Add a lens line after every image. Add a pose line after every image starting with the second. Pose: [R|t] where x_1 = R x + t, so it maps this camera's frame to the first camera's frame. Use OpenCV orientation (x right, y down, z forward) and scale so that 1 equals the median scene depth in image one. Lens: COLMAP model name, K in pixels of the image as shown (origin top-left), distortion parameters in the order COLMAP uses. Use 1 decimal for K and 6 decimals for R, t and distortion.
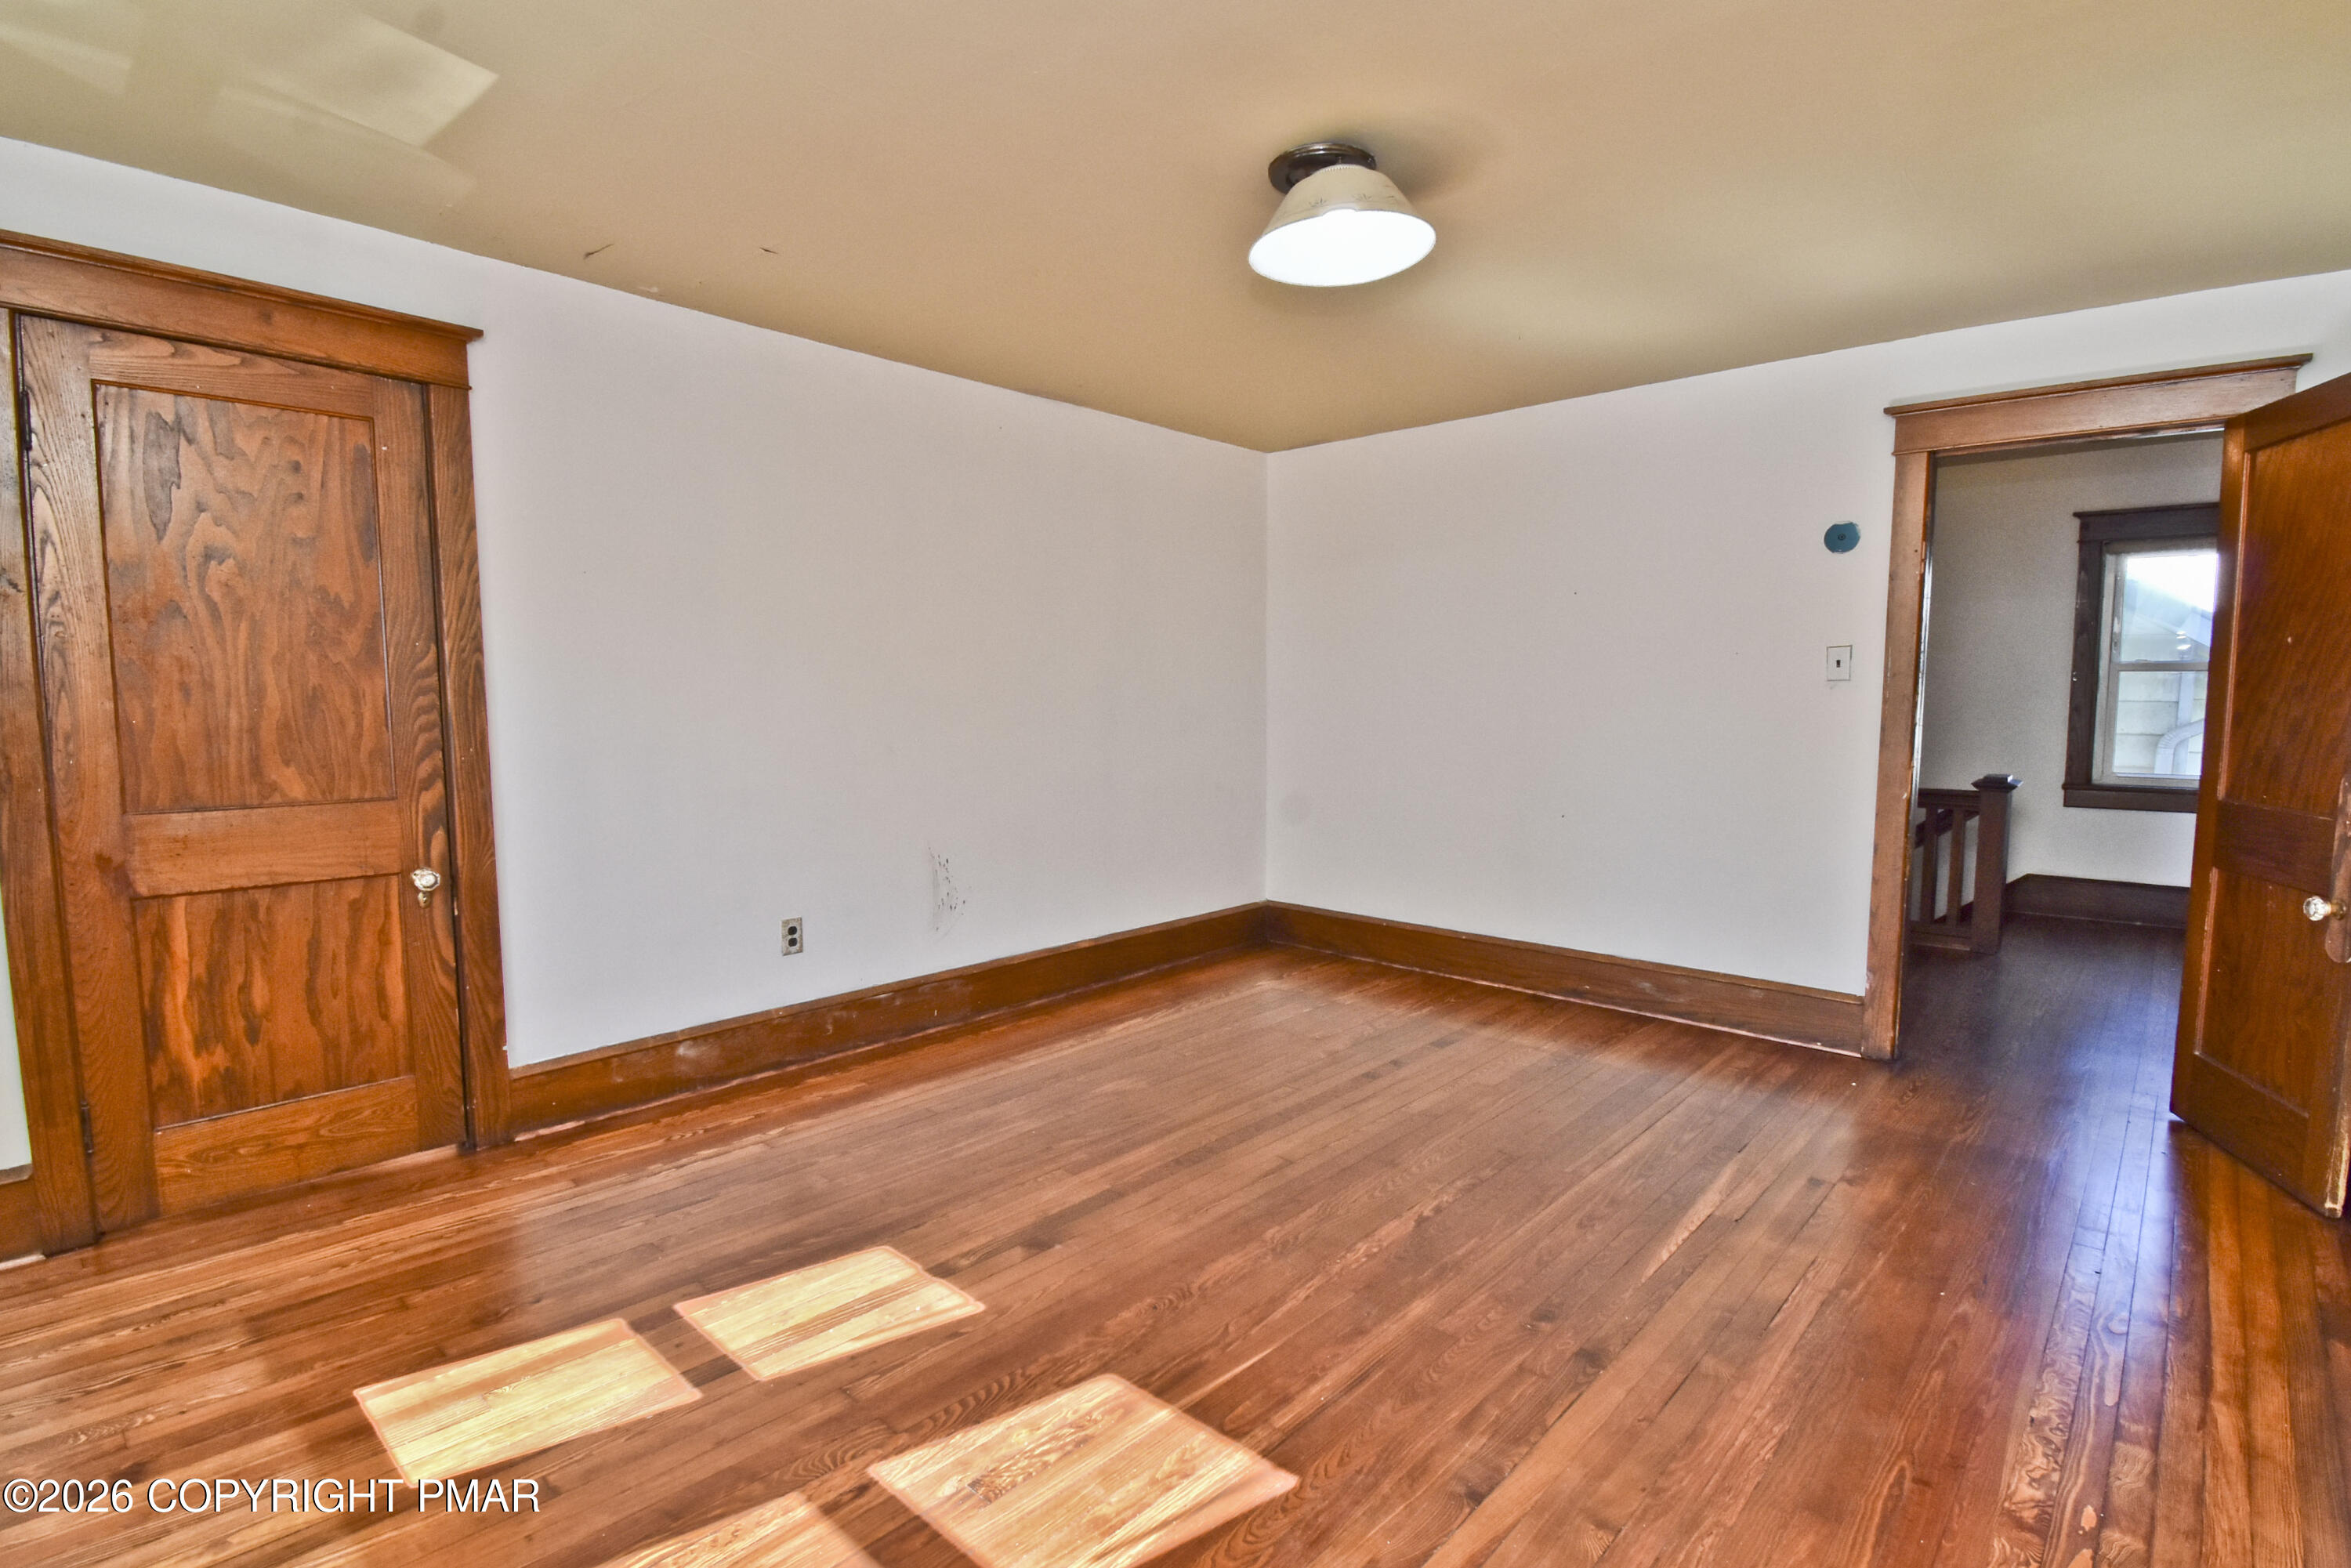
lens RADIAL K [[1146.3, 0, 1178.1], [0, 1146.3, 797.4], [0, 0, 1]] dist [-0.011578, -0.002853]
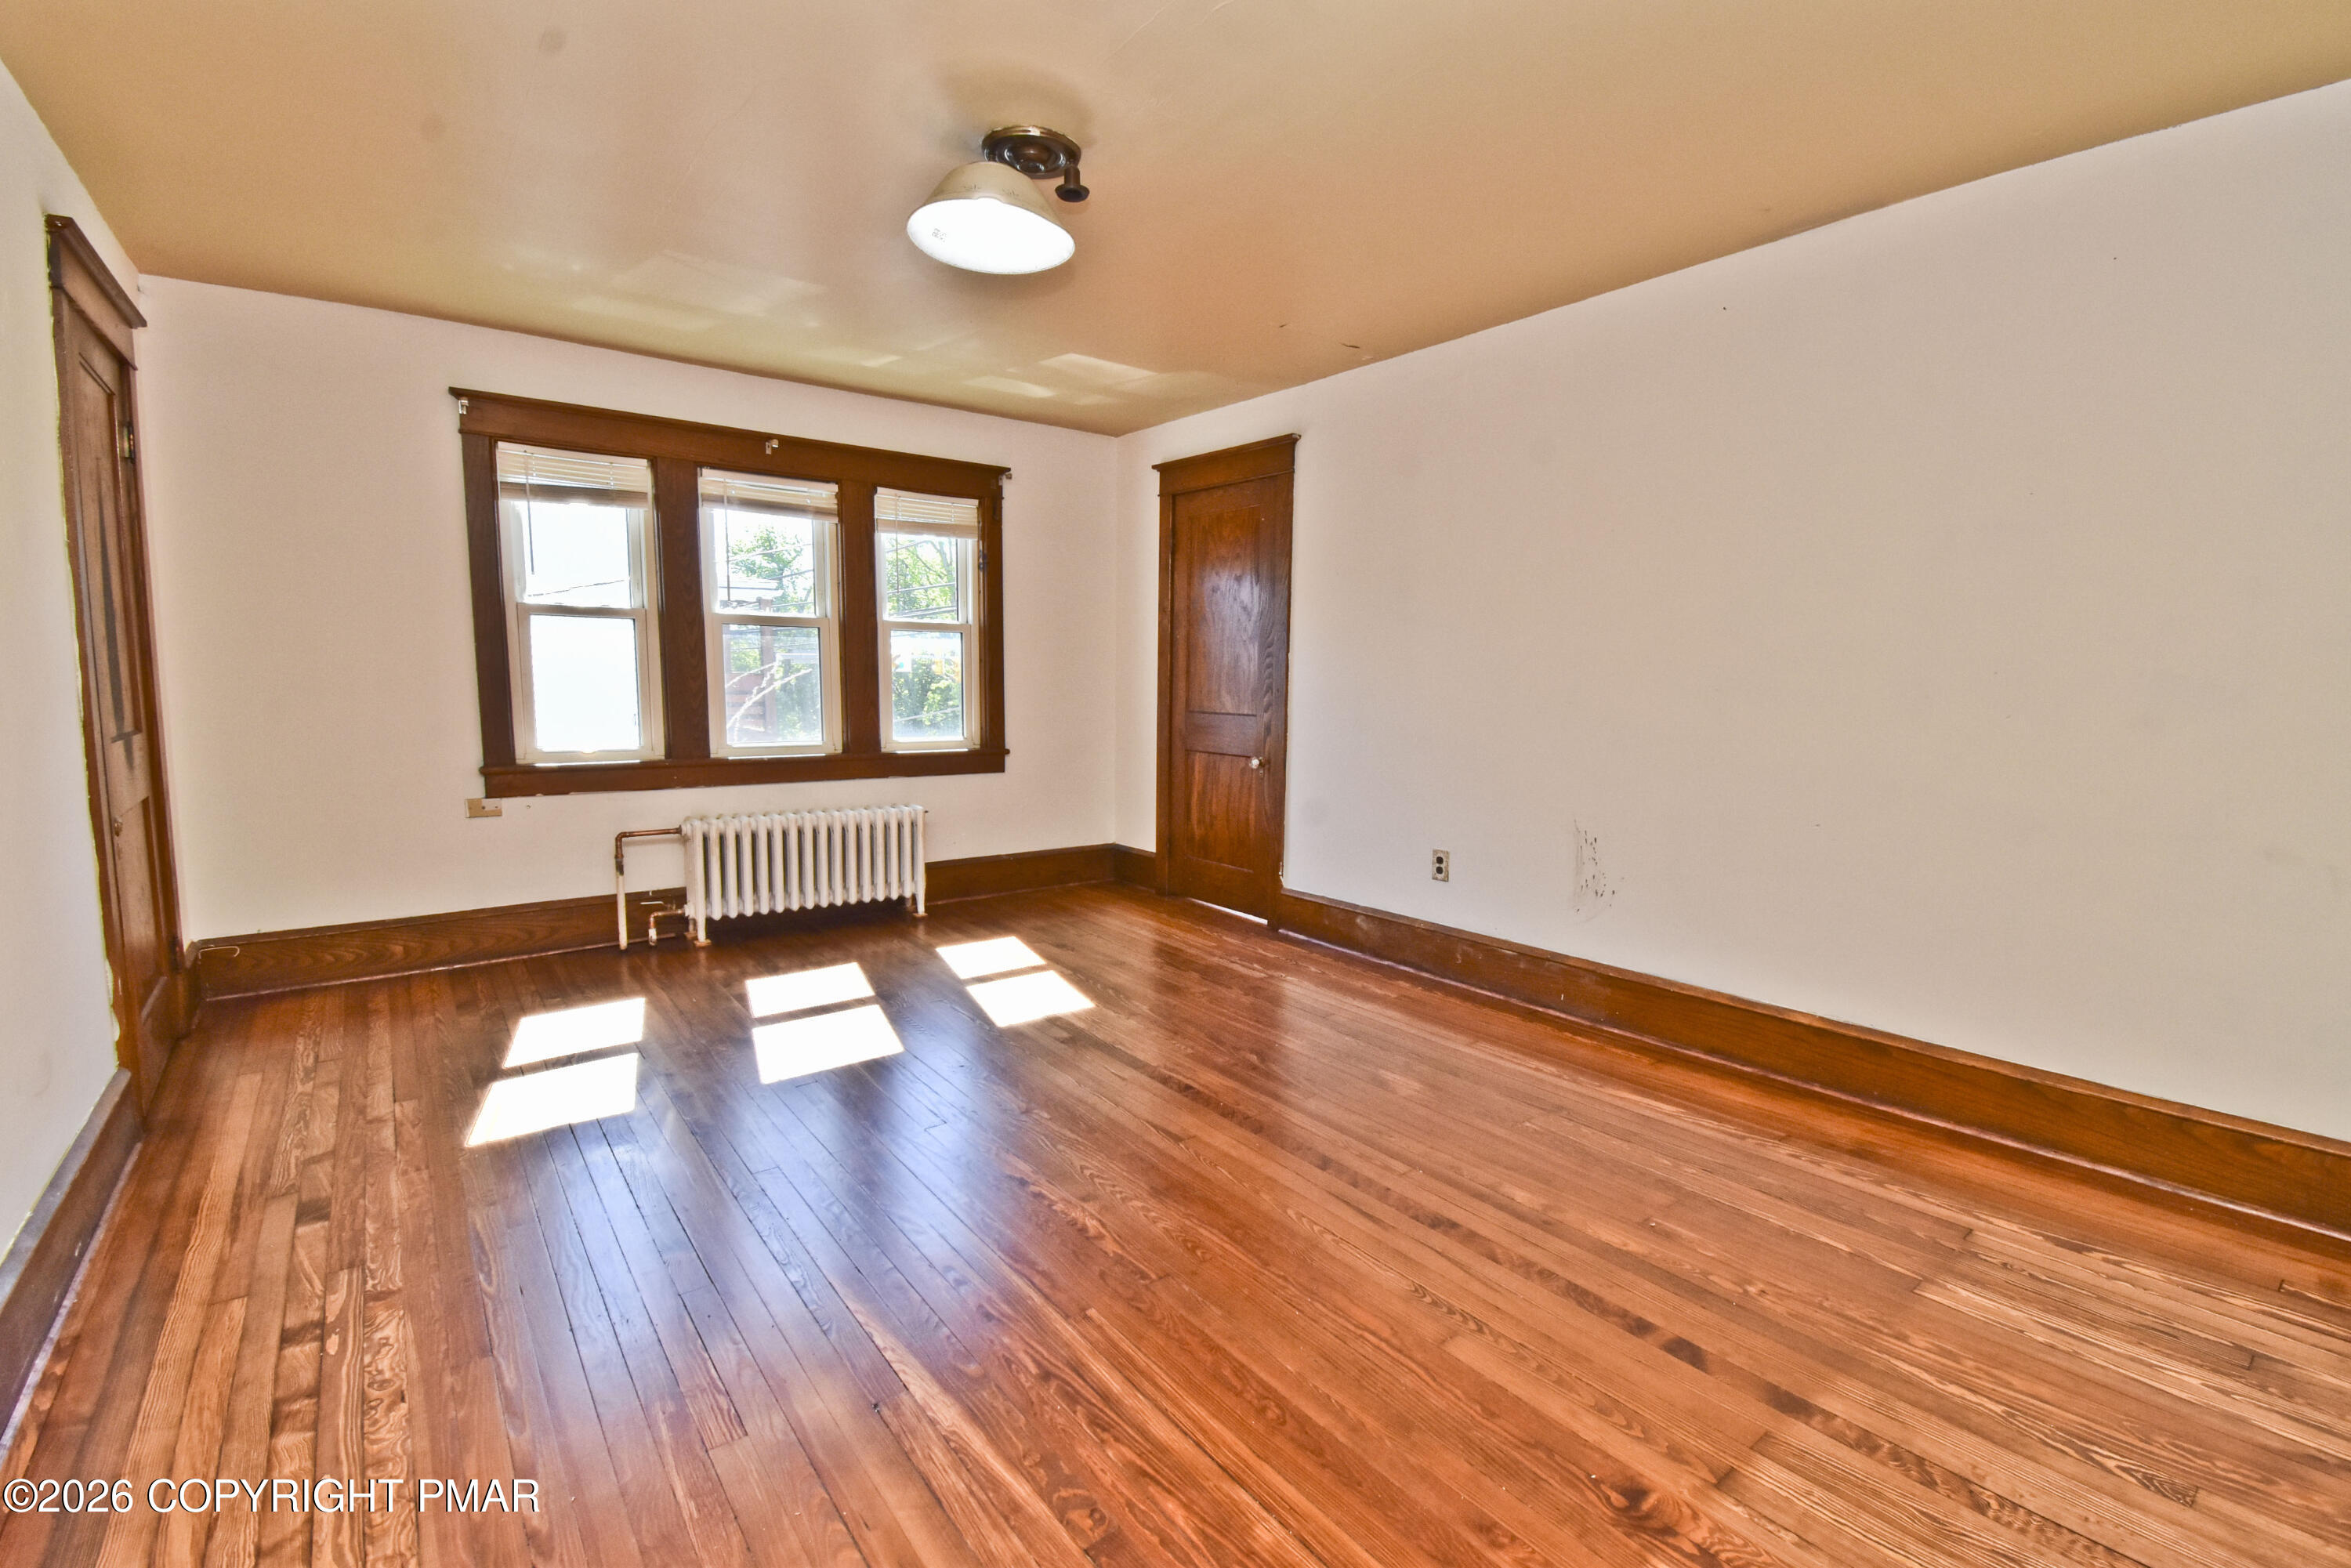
lens RADIAL K [[1073.7, 0, 1167.6], [0, 1073.7, 791.4], [0, 0, 1]] dist [0.009296, -0.017722]
pose [[-0.199982, 0.107837, -0.973847, 0.802776], [-0.101437, 0.986305, 0.130047, -0.068881], [0.974535, 0.124791, -0.186305, 0.962119]]
